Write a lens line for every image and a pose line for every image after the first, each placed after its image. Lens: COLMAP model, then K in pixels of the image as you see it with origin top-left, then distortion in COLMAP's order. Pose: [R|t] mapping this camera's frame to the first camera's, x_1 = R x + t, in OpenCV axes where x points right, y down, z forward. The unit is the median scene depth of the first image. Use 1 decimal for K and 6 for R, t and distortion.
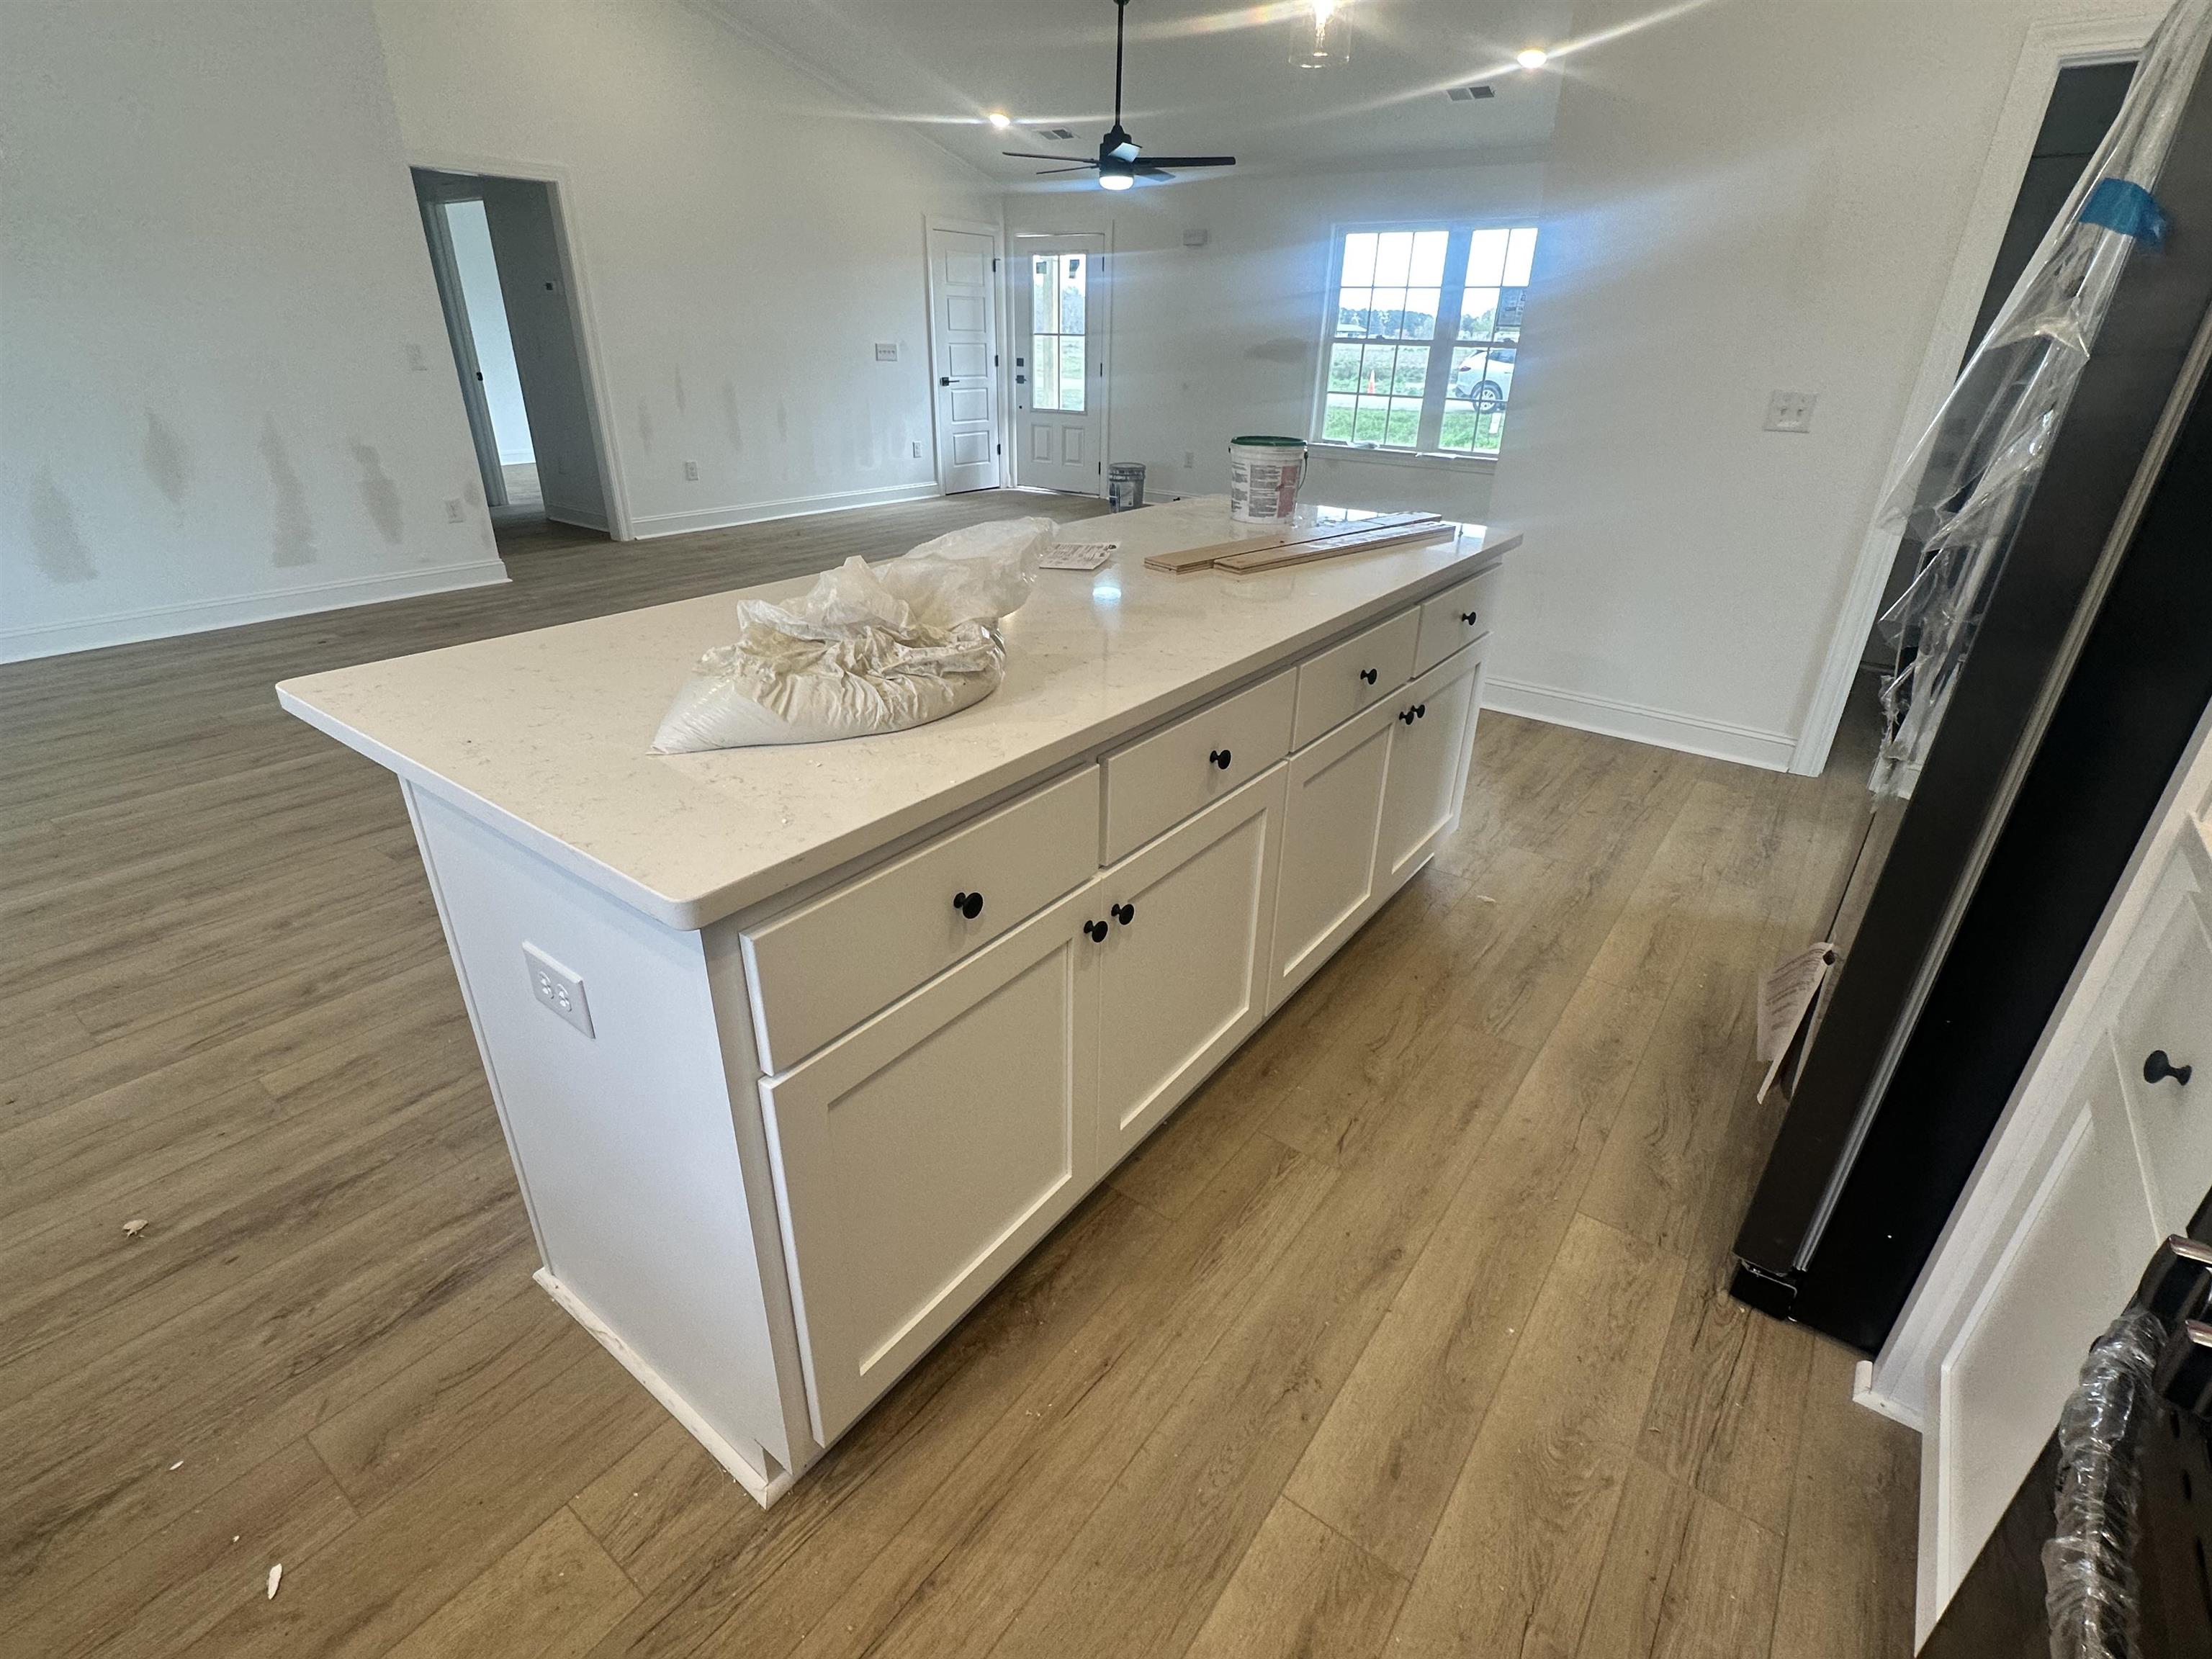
lens RADIAL K [[1037.6, 0, 1102.8], [0, 1037.6, 830.4], [0, 0, 1]] dist [-0.002114, 0.000499]
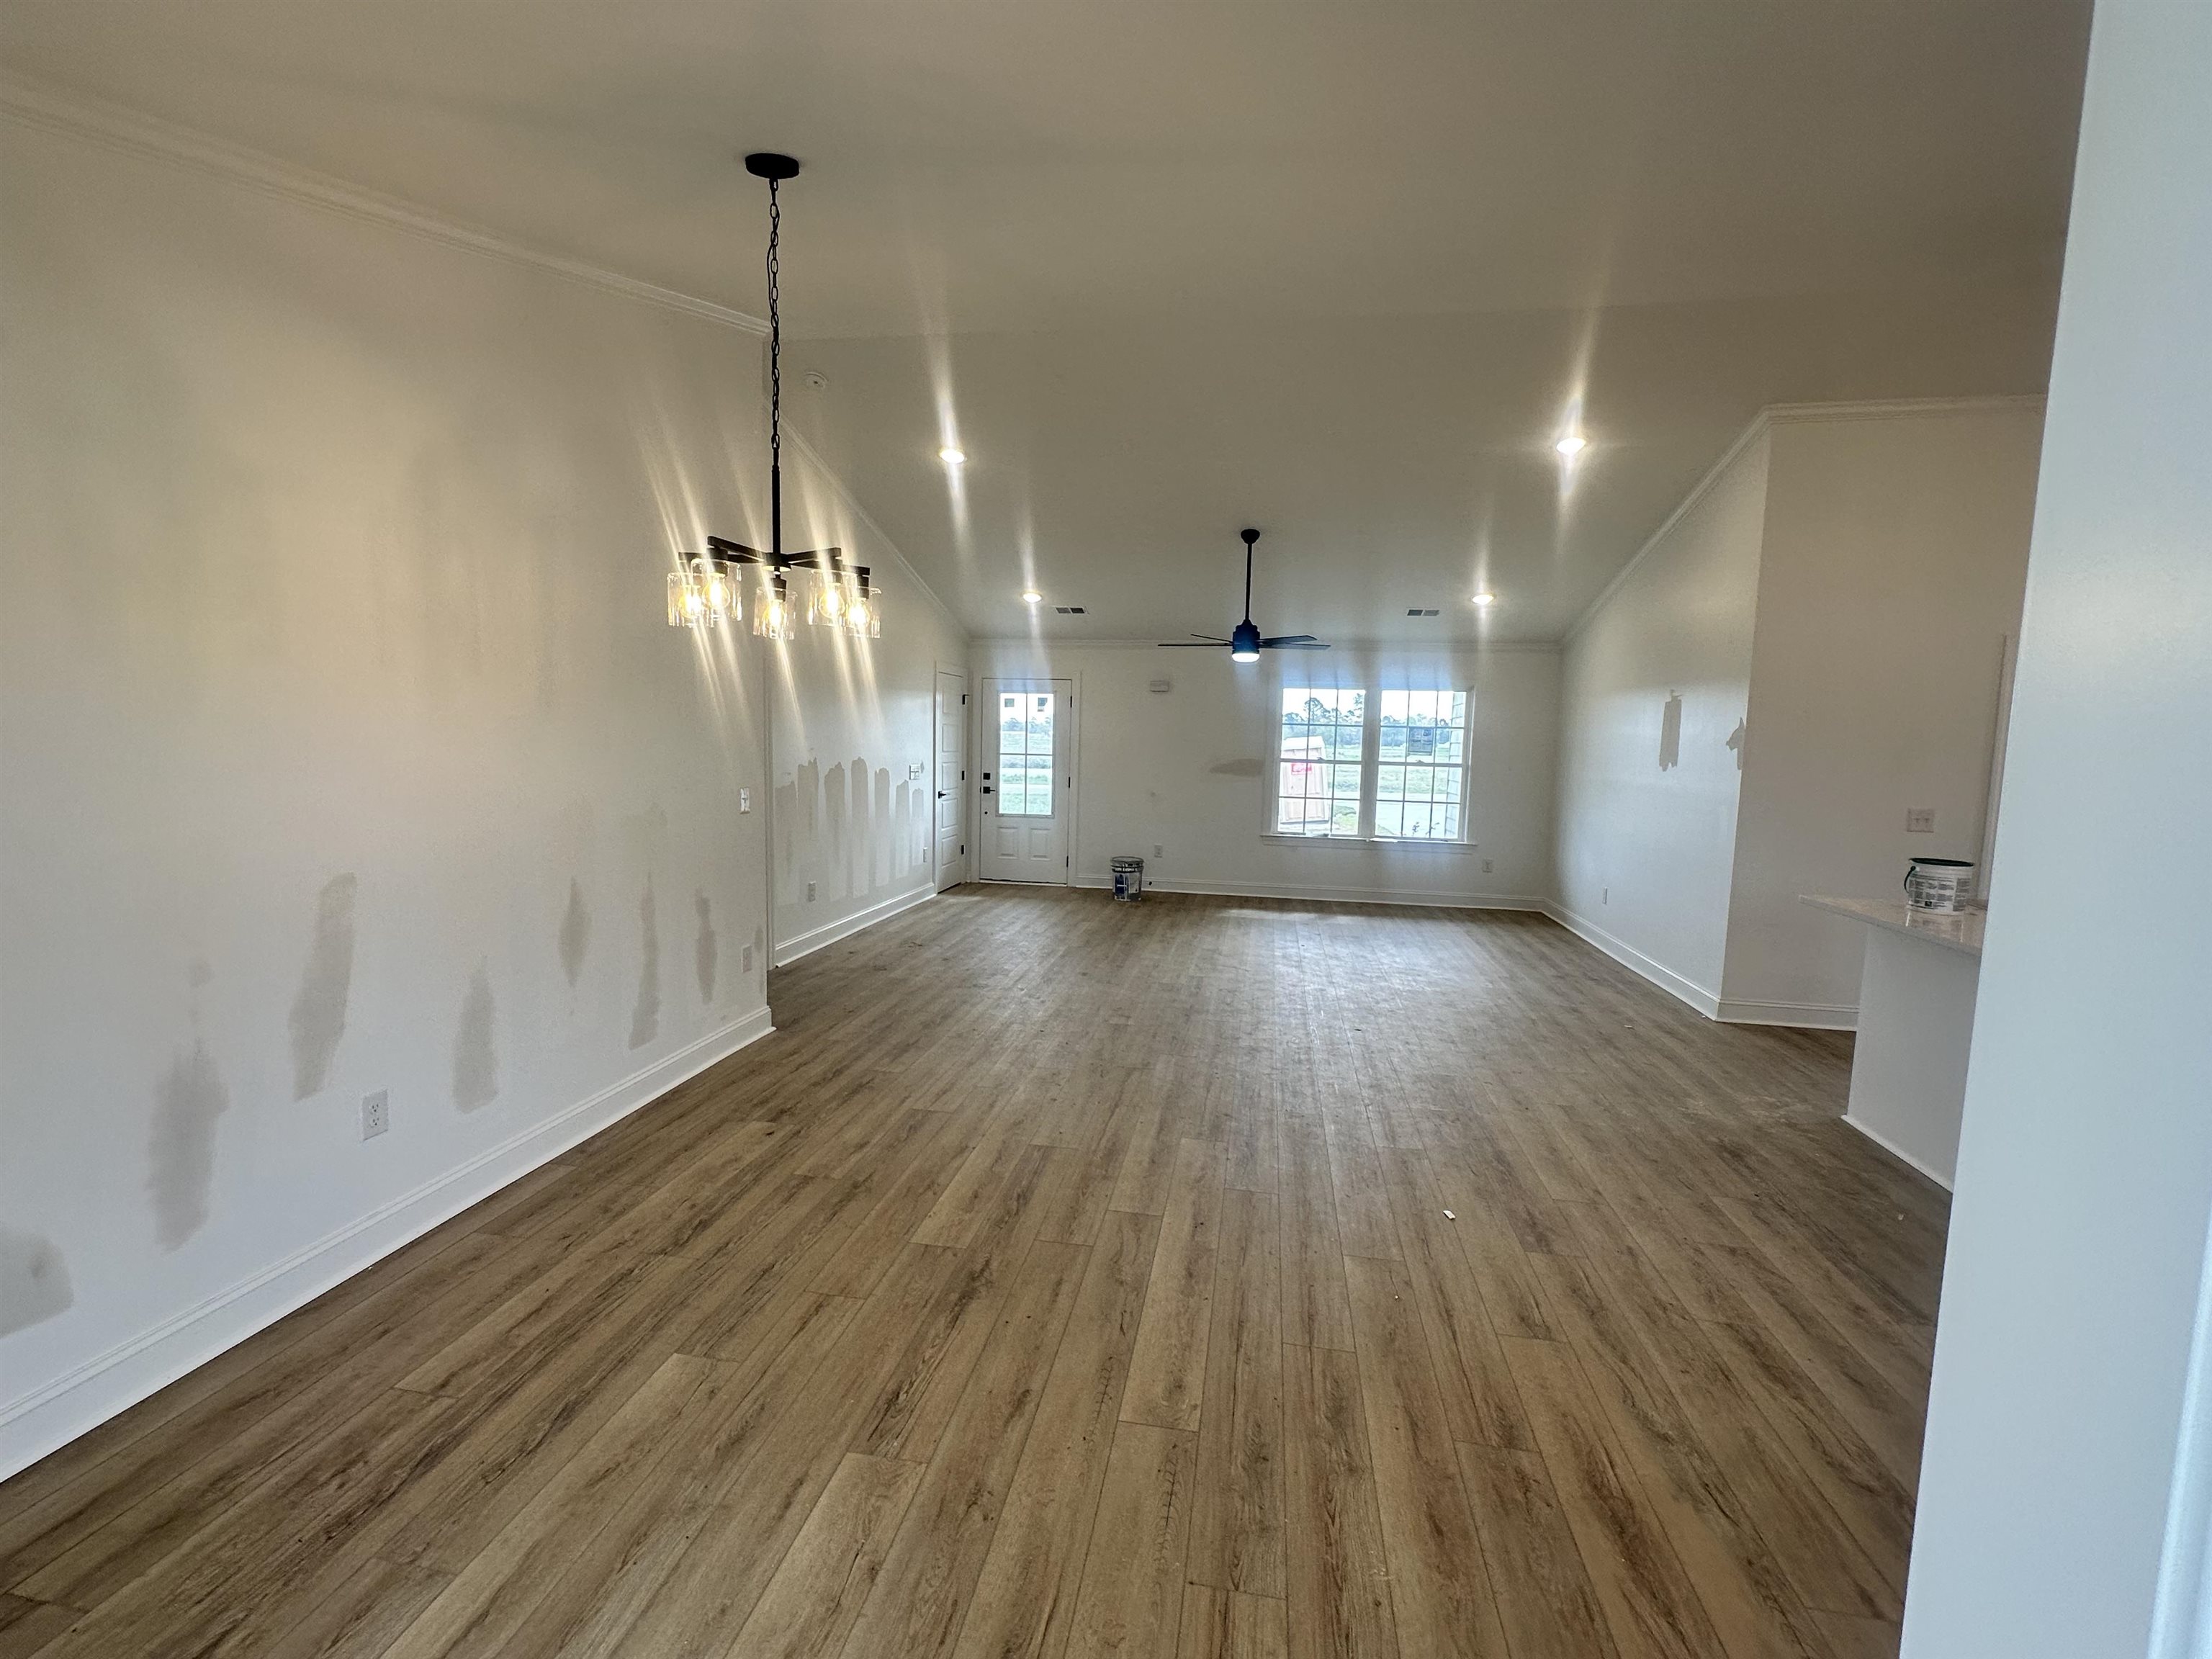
lens RADIAL K [[955.0, 0, 1104.3], [0, 955.0, 829.8], [0, 0, 1]] dist [-0.002681, 0.000859]
pose [[0.891289, -0.041748, 0.451510, -2.333548], [0.190800, 0.937837, -0.289927, -0.378659], [-0.411339, 0.344557, 0.843849, 0.480099]]
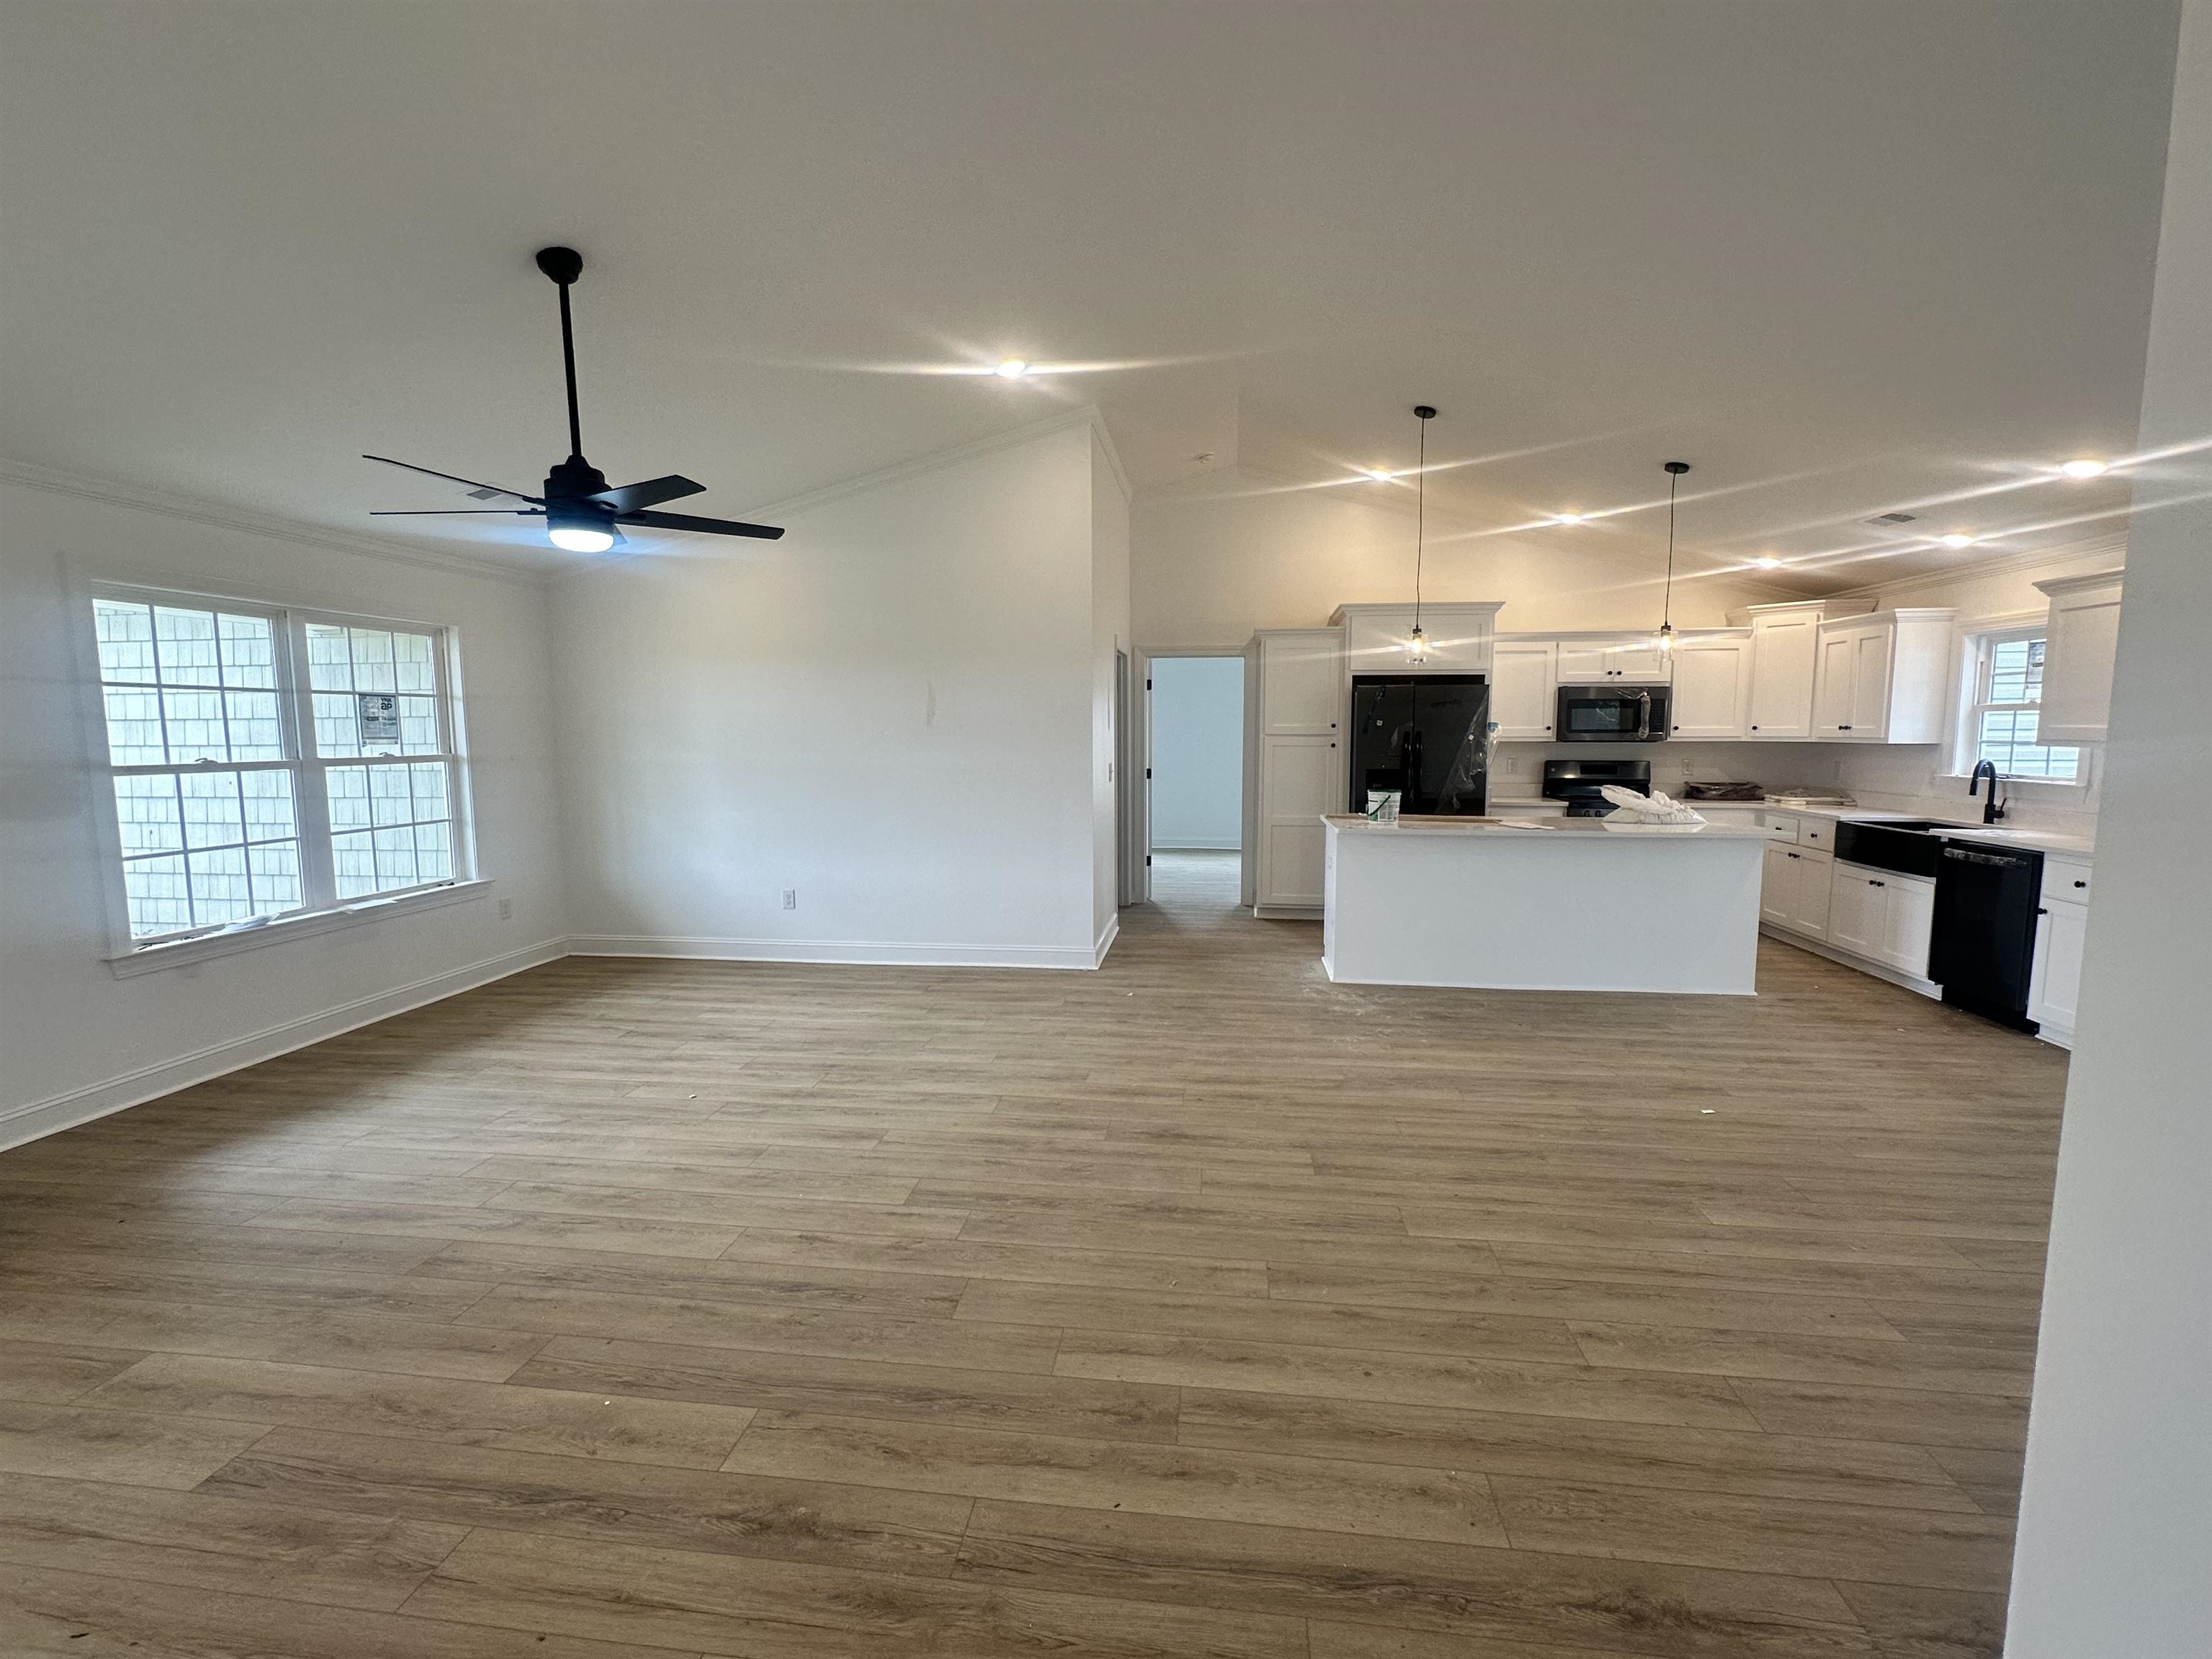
lens RADIAL K [[955.0, 0, 1114.1], [0, 955.0, 836.9], [0, 0, 1]] dist [-0.002681, 0.000859]
pose [[-0.497497, -0.120320, 0.859081, -2.091714], [0.369996, 0.866301, 0.335597, -1.853858], [-0.784602, 0.484815, -0.386465, 3.548844]]
